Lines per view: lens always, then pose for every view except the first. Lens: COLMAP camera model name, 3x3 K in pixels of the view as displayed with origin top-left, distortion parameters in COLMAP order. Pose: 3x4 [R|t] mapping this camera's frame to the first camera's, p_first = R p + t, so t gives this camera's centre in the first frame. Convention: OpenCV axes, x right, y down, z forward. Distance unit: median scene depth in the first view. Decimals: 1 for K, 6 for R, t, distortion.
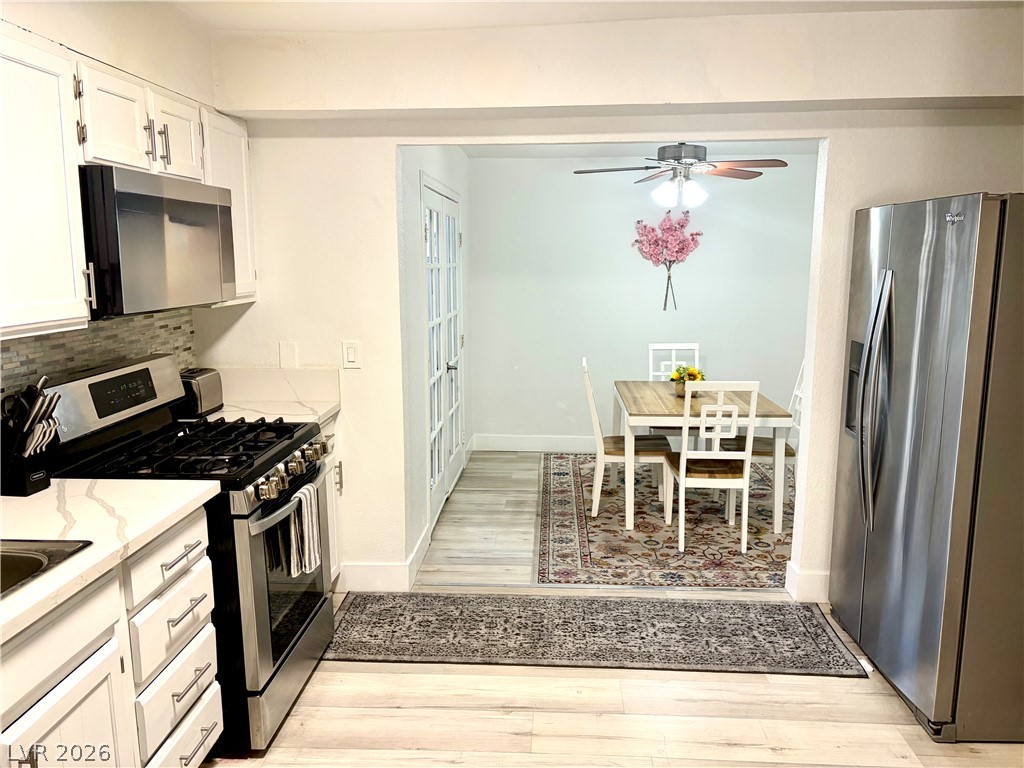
lens RADIAL K [[772.9, 0, 516.1], [0, 772.9, 387.9], [0, 0, 1]] dist [0.051339, -0.052013]
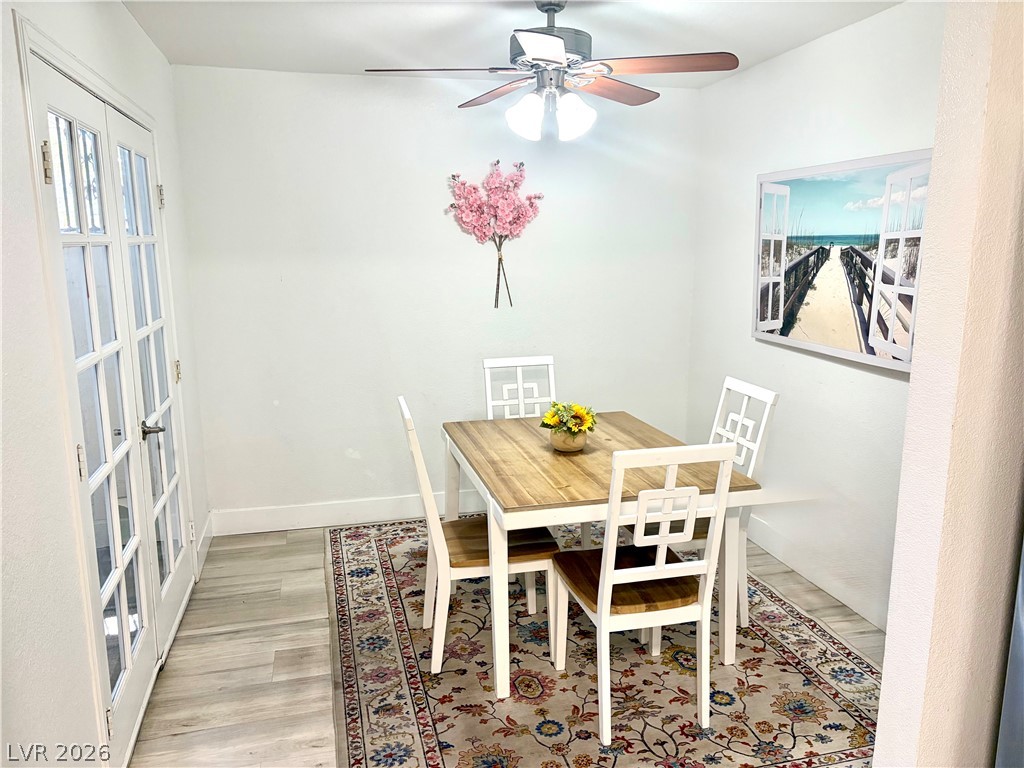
lens RADIAL K [[772.9, 0, 515.7], [0, 772.9, 390.5], [0, 0, 1]] dist [0.051339, -0.052013]
pose [[0.952843, -0.062361, 0.296987, -0.003007], [0.055815, 0.997976, 0.030481, -0.080559], [-0.298287, -0.012467, 0.954395, 0.579991]]
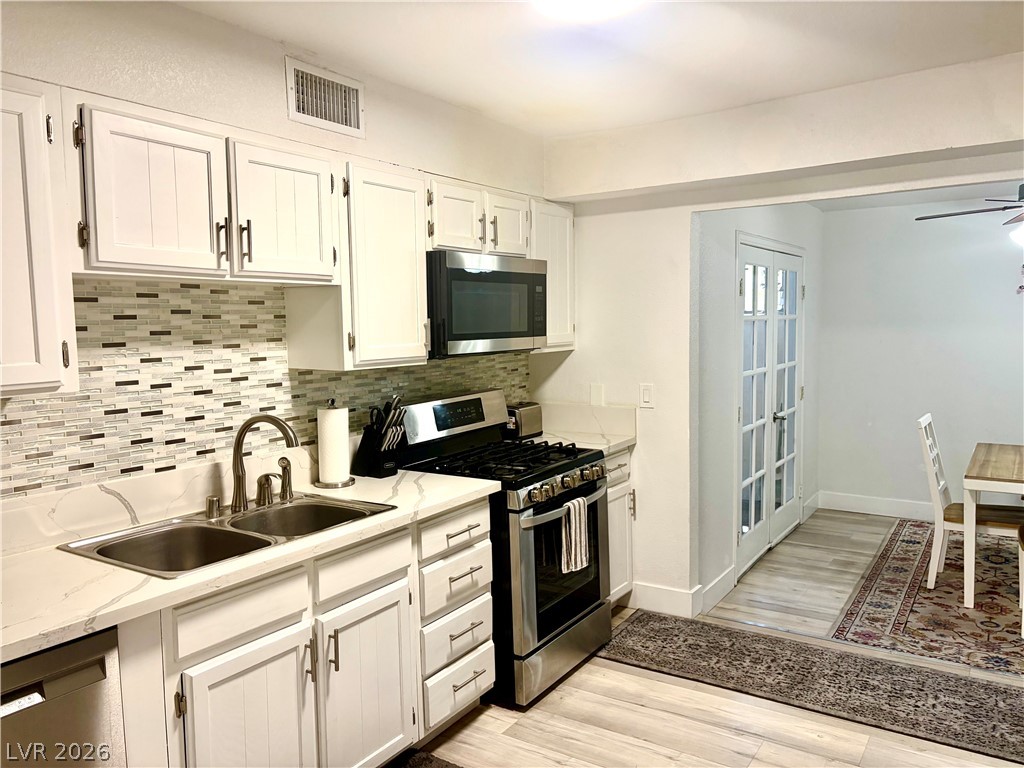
lens RADIAL K [[772.9, 0, 515.4], [0, 772.9, 383.7], [0, 0, 1]] dist [0.051339, -0.052013]
pose [[0.865130, 0.026144, -0.500866, 0.180903], [-0.066152, 0.995864, -0.062281, 0.022067], [0.497166, 0.087014, 0.863281, -0.077582]]
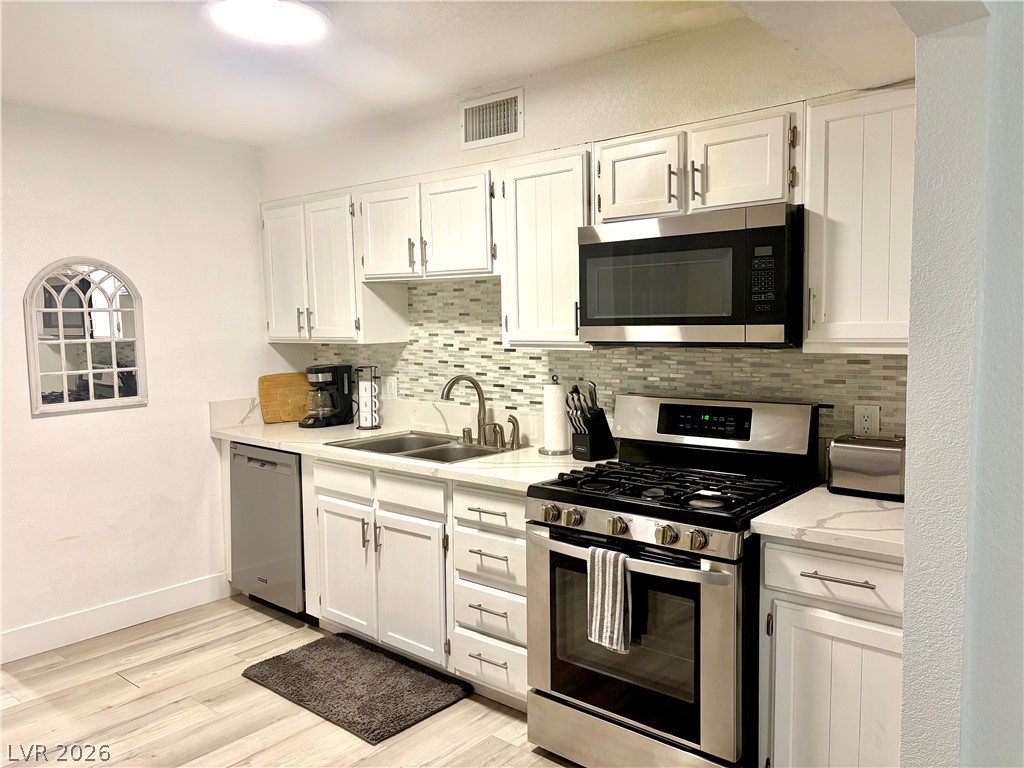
lens RADIAL K [[772.9, 0, 518.3], [0, 772.9, 380.0], [0, 0, 1]] dist [0.051339, -0.052013]
pose [[-0.607646, 0.065478, -0.791504, 0.345559], [-0.122370, 0.976976, 0.174766, -0.147609], [0.784724, 0.203052, -0.585643, 1.031109]]
